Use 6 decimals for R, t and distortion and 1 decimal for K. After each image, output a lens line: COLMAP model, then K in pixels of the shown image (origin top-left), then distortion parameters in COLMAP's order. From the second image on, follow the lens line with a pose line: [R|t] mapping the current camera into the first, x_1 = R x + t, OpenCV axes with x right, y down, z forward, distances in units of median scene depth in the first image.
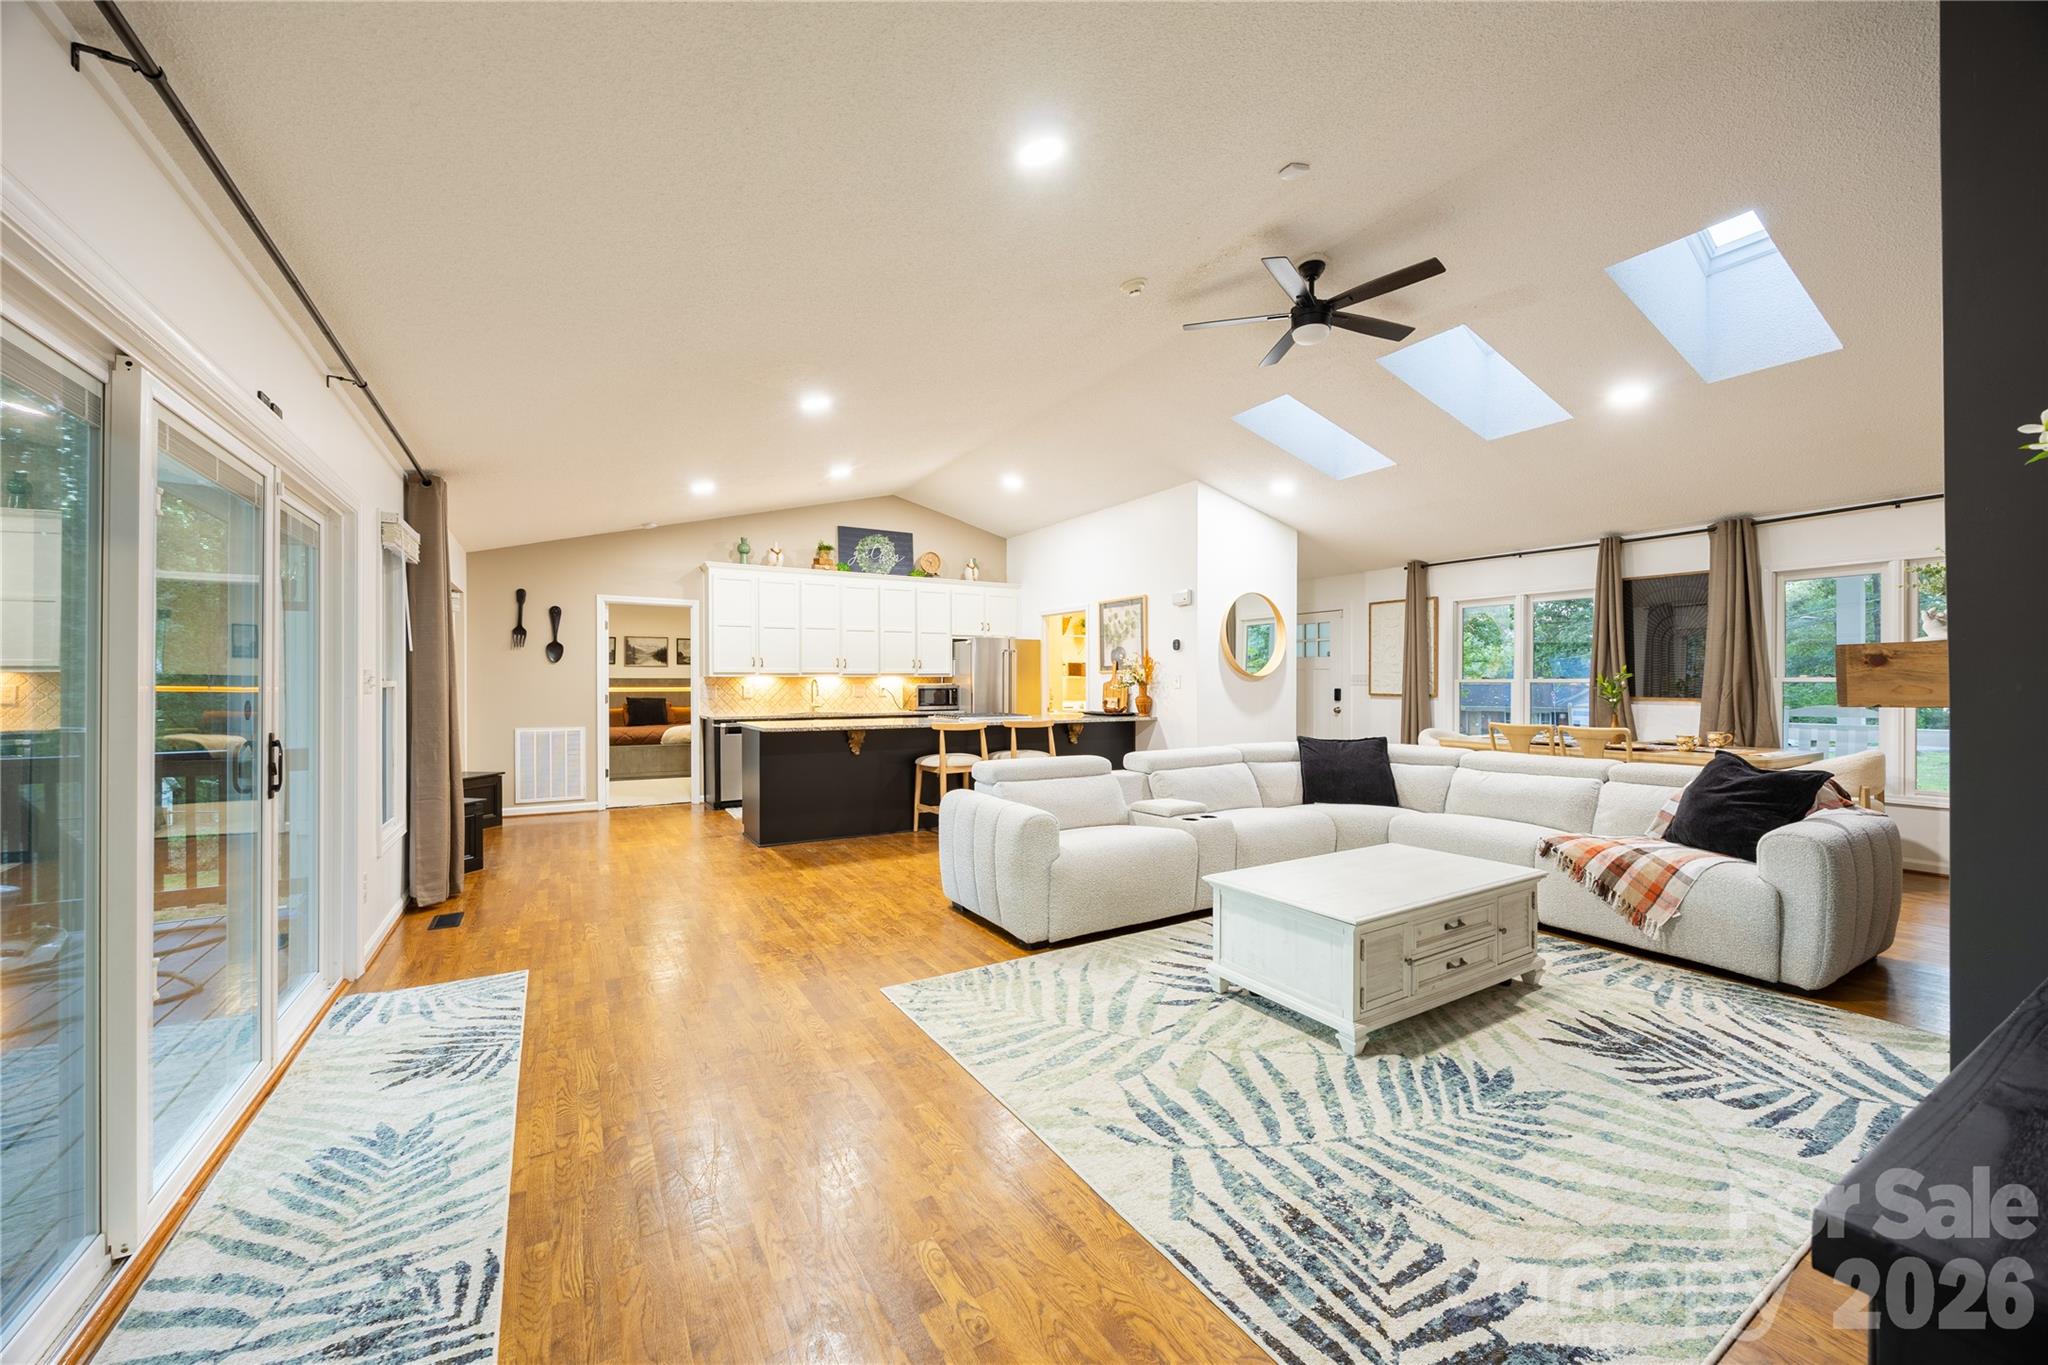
lens RADIAL K [[768.2, 0, 1018.4], [0, 768.2, 678.9], [0, 0, 1]] dist [-0.015201, 0.000178]
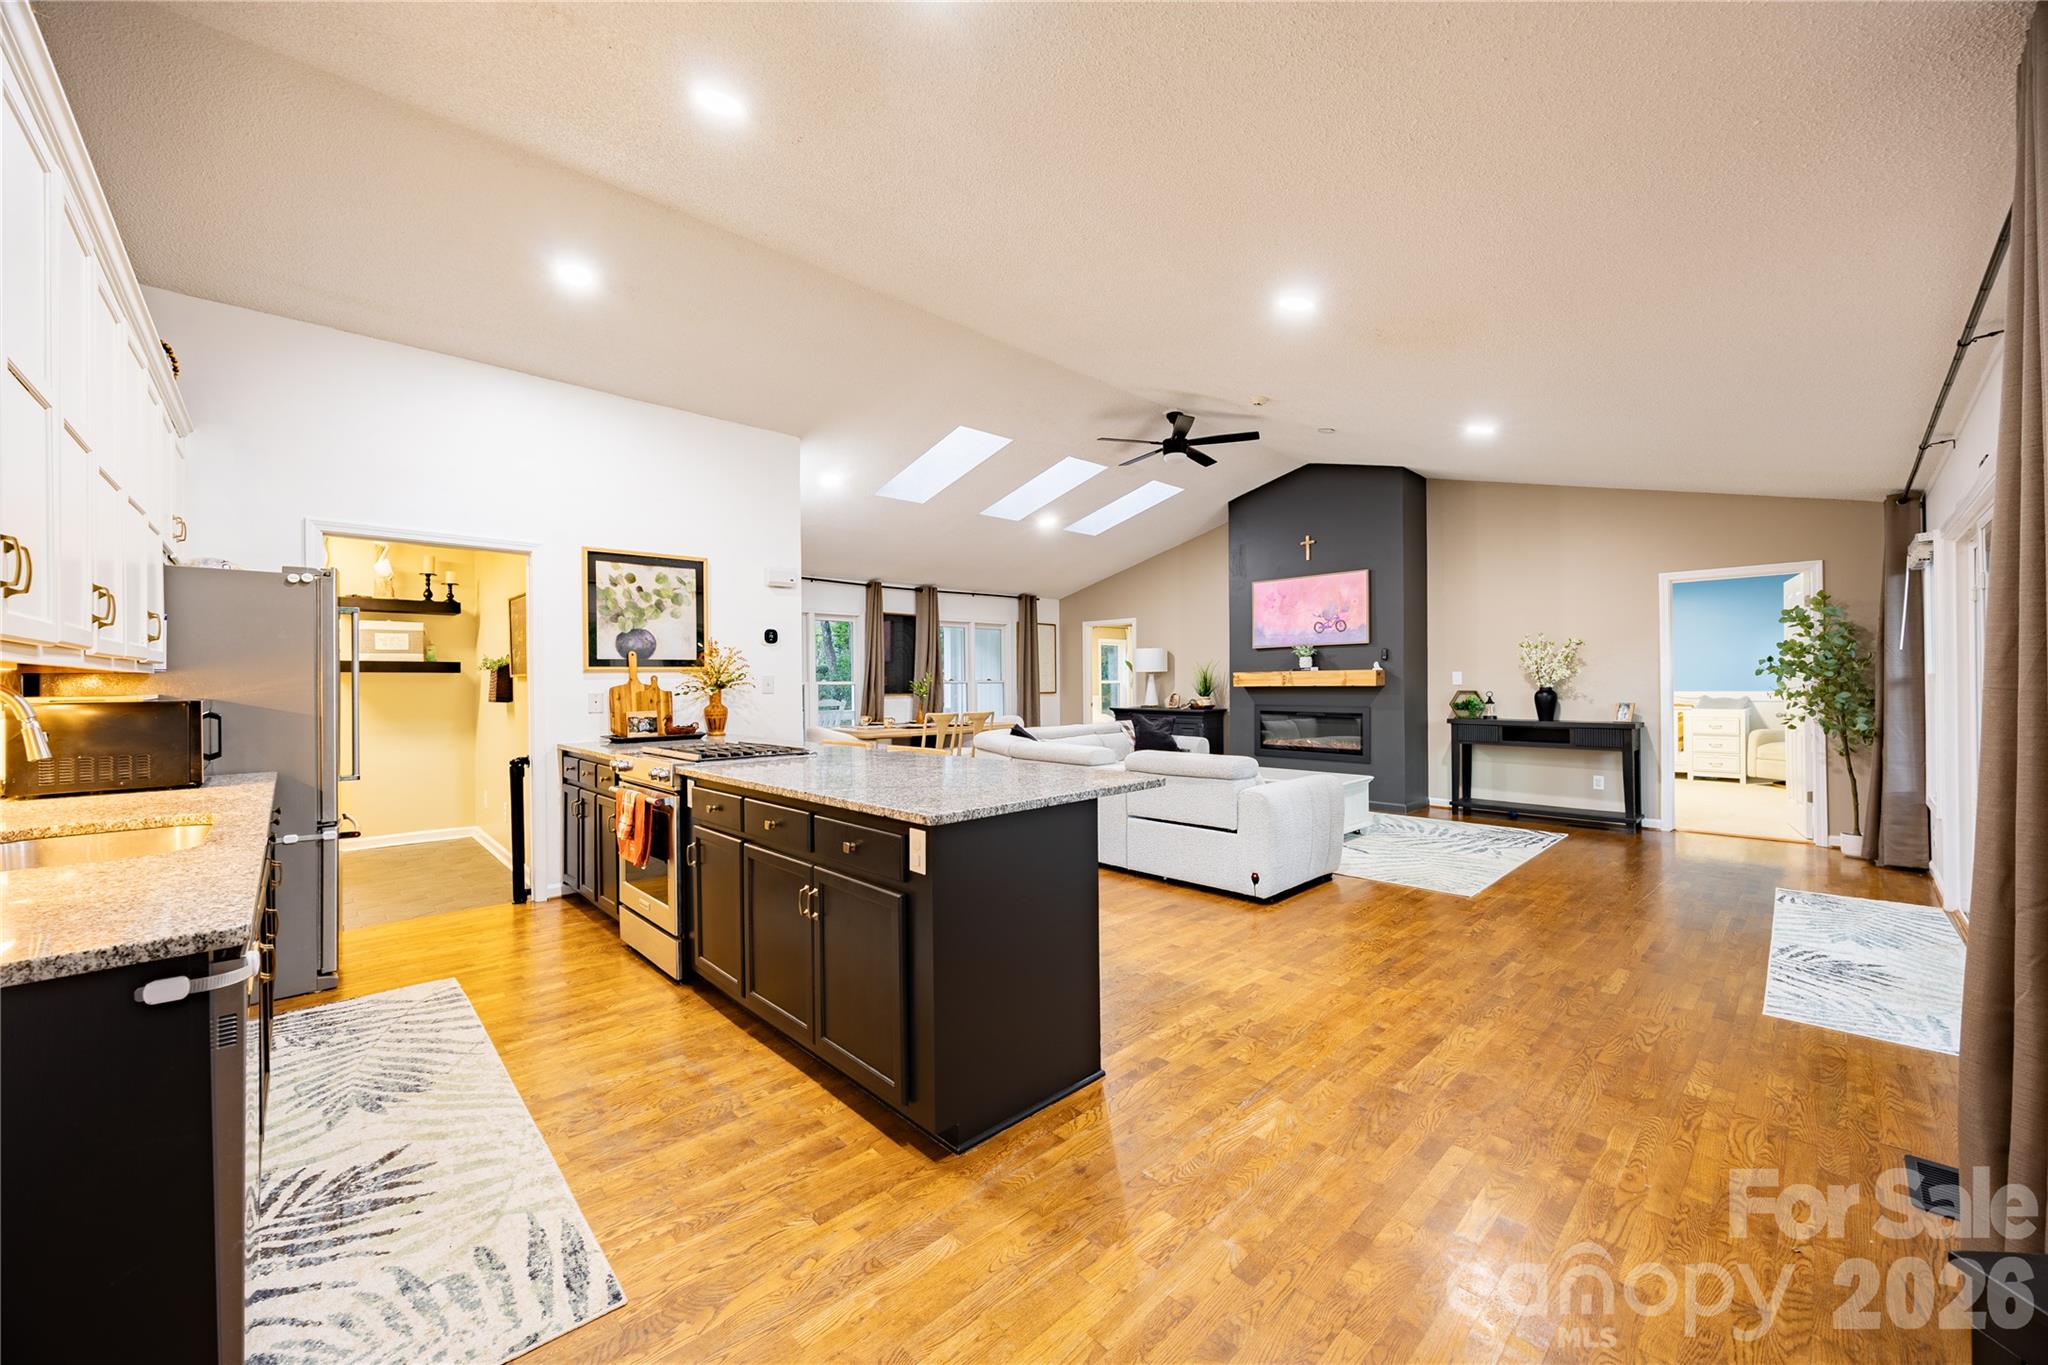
lens RADIAL K [[768.2, 0, 1018.4], [0, 768.2, 678.9], [0, 0, 1]] dist [-0.015201, 0.000178]
pose [[-0.219324, 0.006701, 0.975629, -0.527870], [0.005101, 0.999971, -0.005722, 0.003458], [-0.975639, 0.003721, -0.219352, 0.819123]]
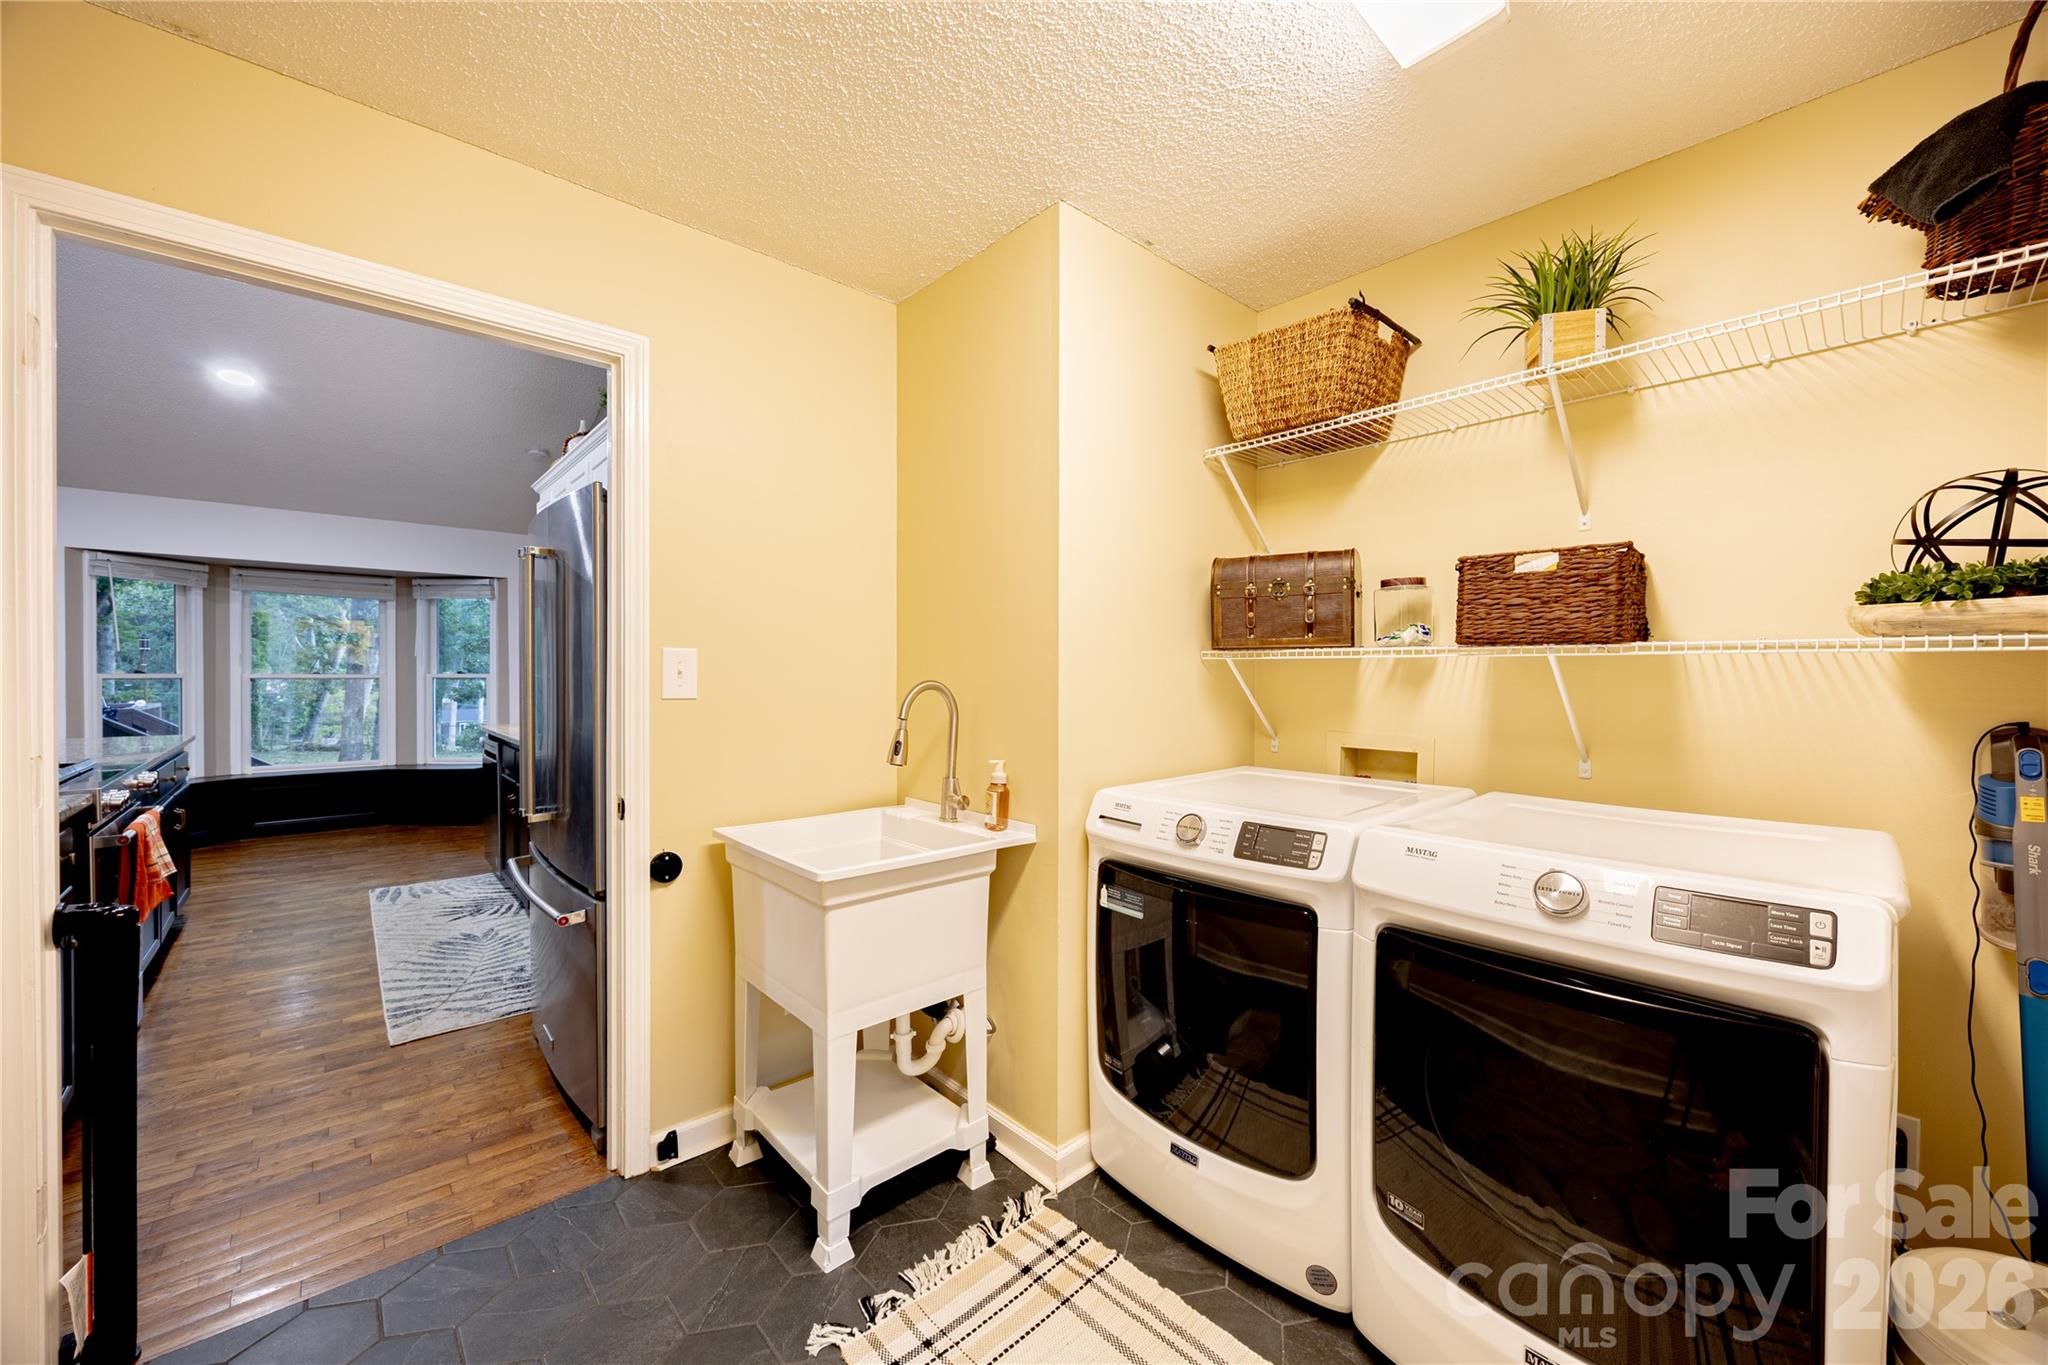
lens RADIAL K [[768.2, 0, 1018.4], [0, 768.2, 678.9], [0, 0, 1]] dist [-0.015201, 0.000178]
pose [[0.192414, 0.006234, -0.981294, 0.307536], [-0.000979, 0.999981, 0.006161, 0.004338], [0.981313, -0.000224, 0.192416, 1.226668]]
